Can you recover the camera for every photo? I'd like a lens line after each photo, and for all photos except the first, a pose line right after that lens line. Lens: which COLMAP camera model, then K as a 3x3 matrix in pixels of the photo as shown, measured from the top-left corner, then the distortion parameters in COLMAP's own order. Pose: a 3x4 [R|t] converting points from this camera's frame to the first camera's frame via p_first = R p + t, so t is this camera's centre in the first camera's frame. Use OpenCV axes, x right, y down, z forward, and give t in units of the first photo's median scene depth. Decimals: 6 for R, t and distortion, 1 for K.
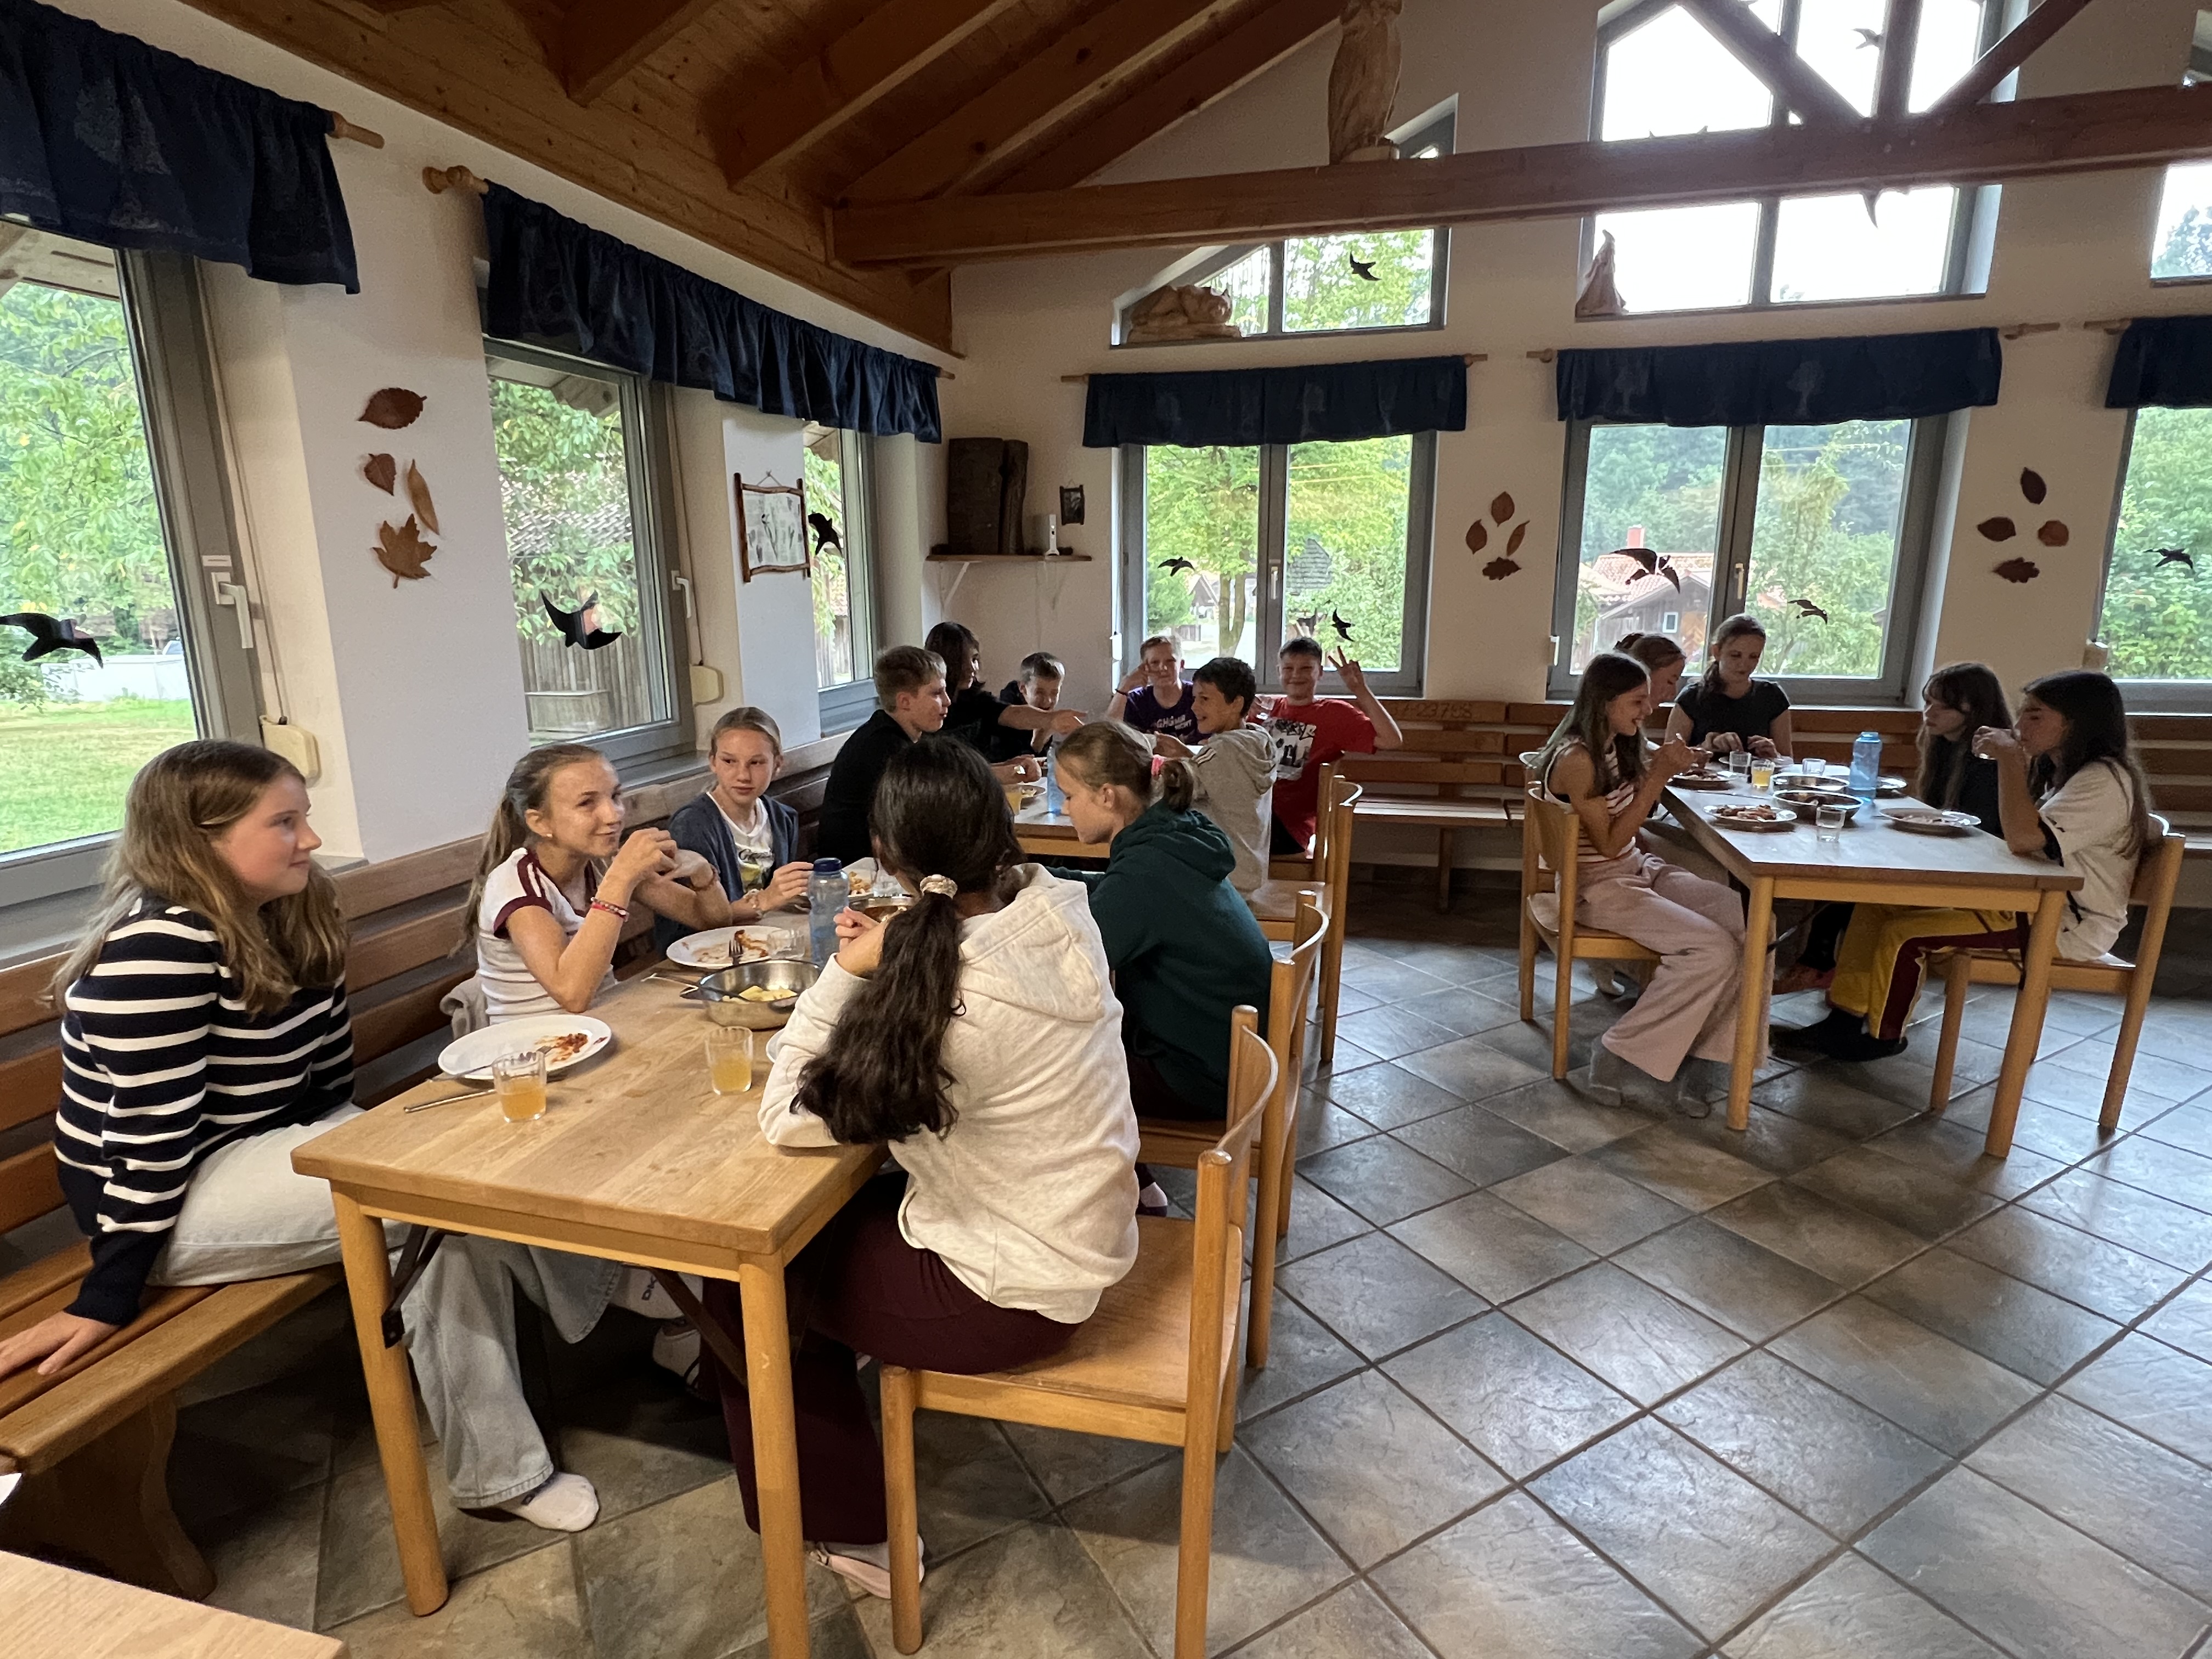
lens RADIAL K [[1152.8, 0, 1098.5], [0, 1152.8, 814.1], [0, 0, 1]] dist [-0.001171, 0.000194]
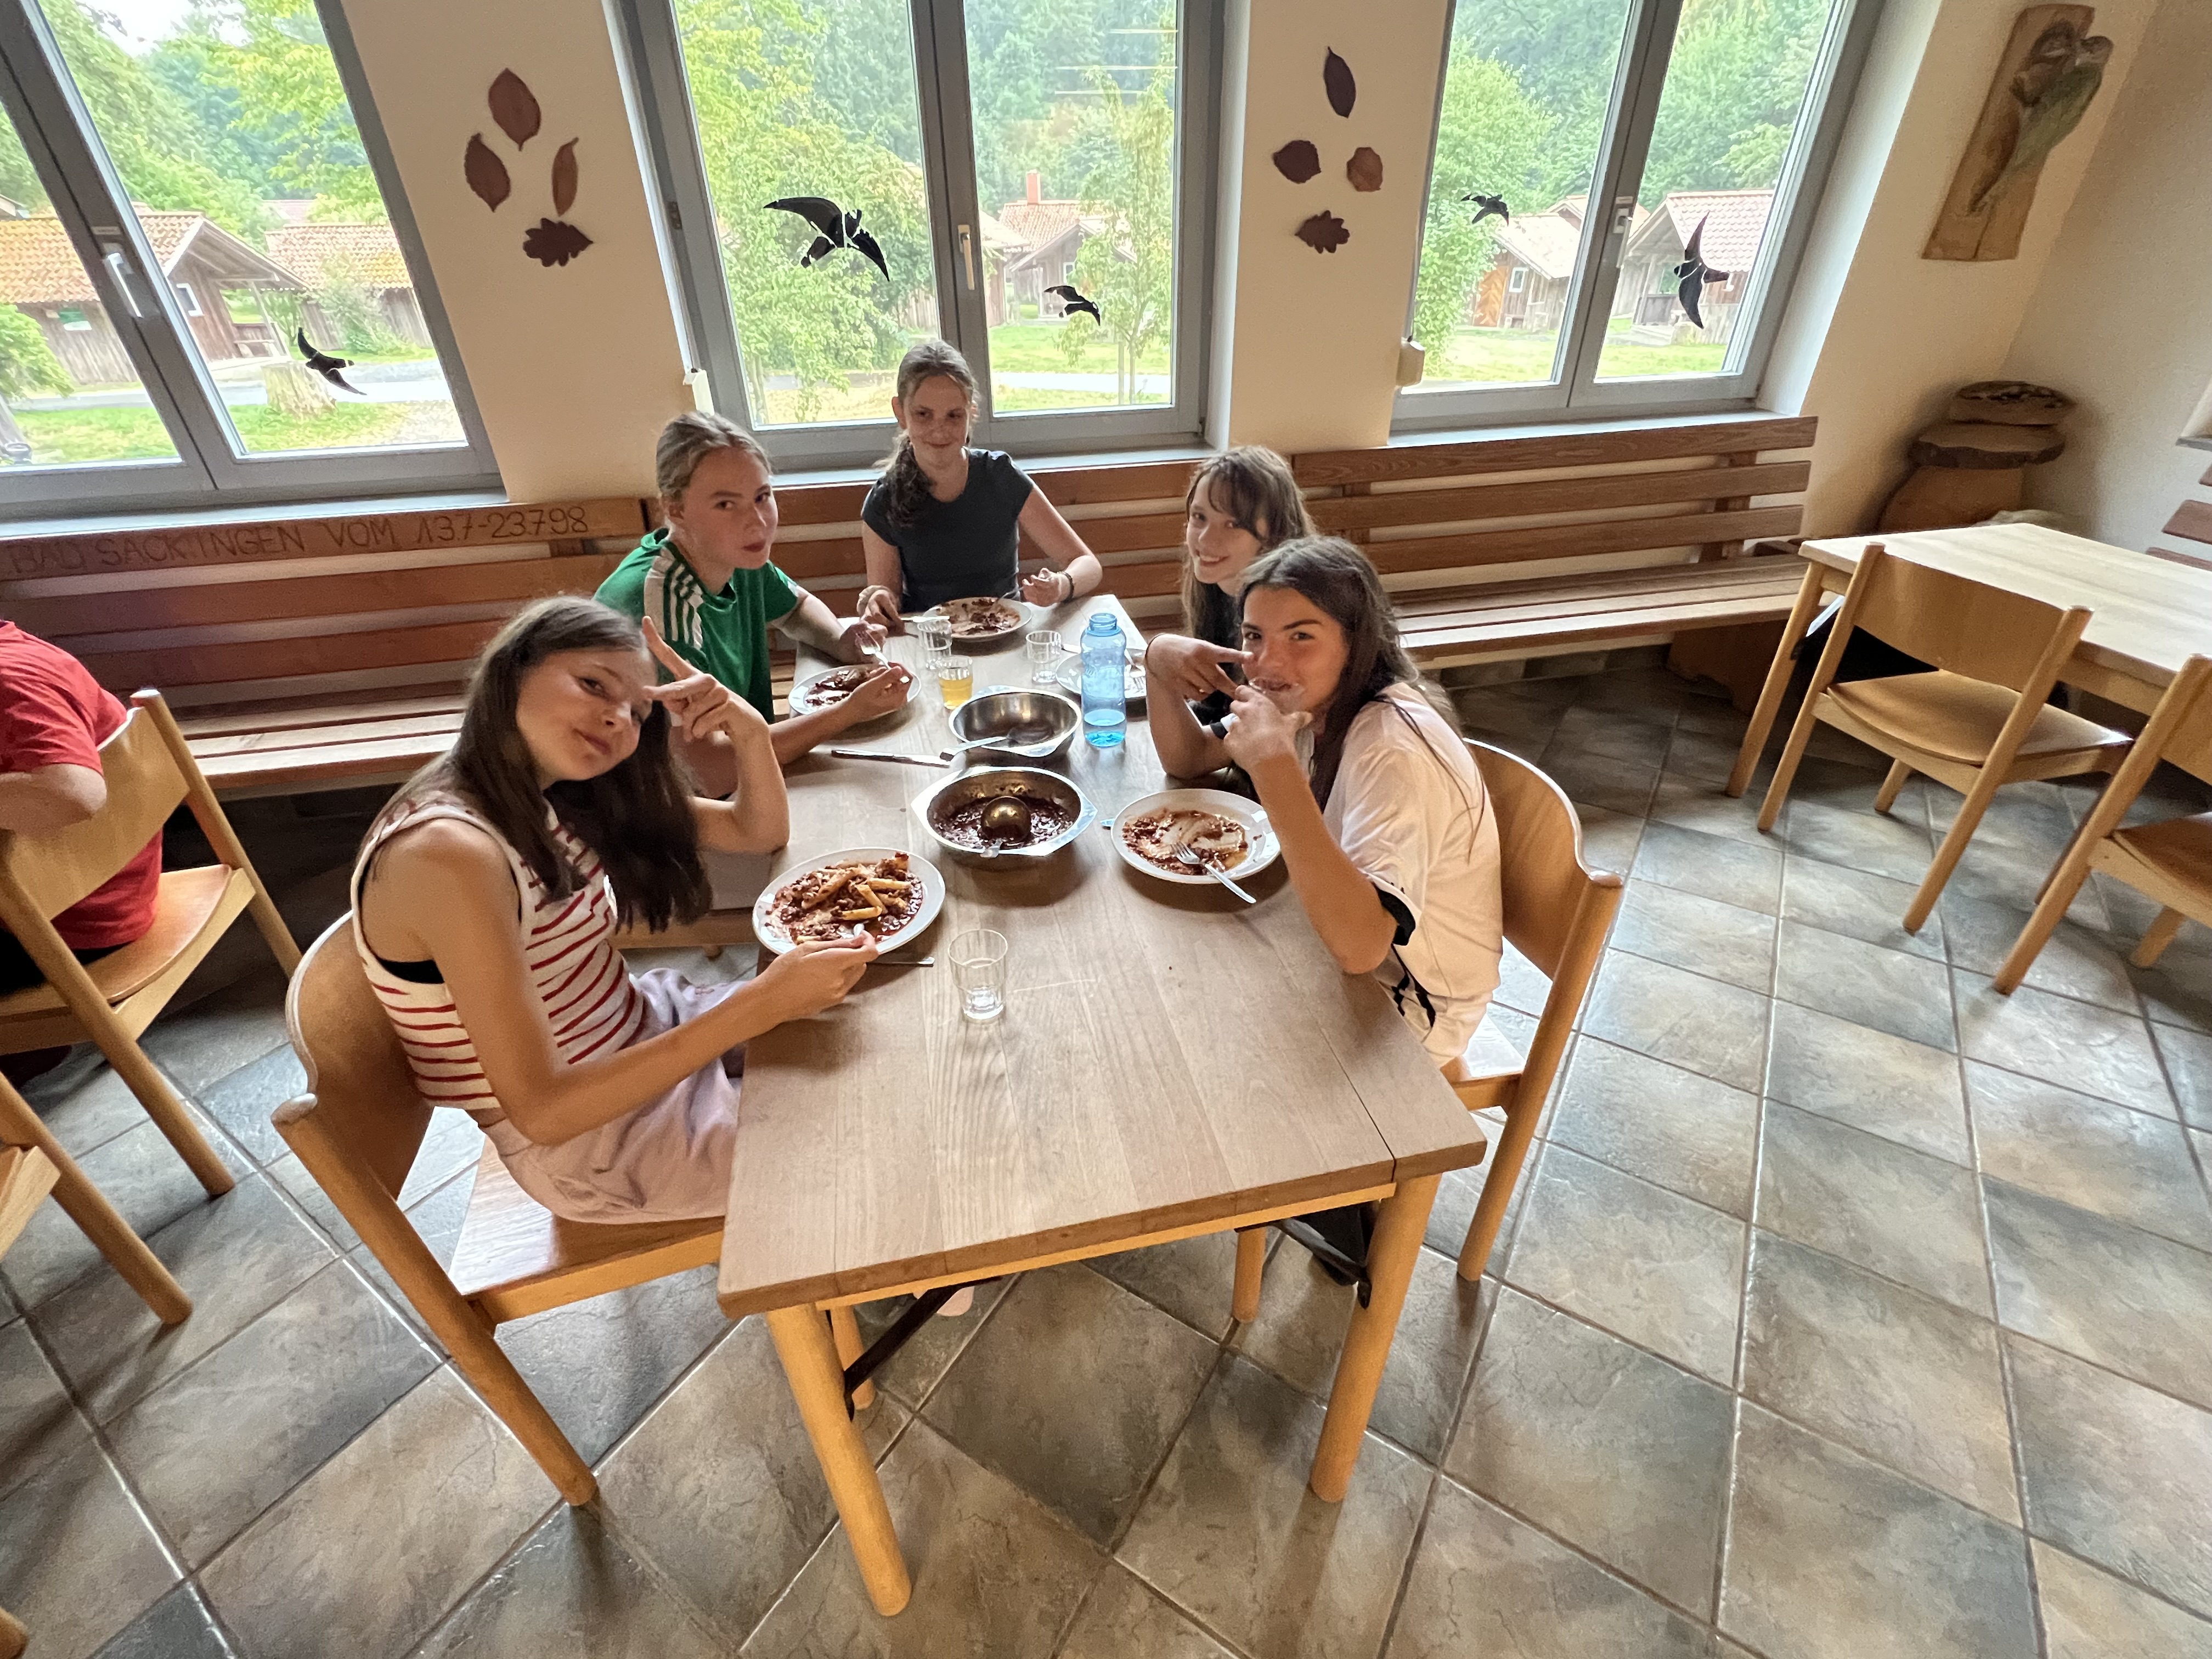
lens RADIAL K [[997.7, 0, 1103.1], [0, 997.7, 833.0], [0, 0, 1]] dist [-0.000455, 0.000272]
pose [[0.886555, -0.251824, 0.388079, 0.327571], [0.107366, 0.927960, 0.356879, -0.095981], [-0.449992, -0.274726, 0.849725, 0.414162]]
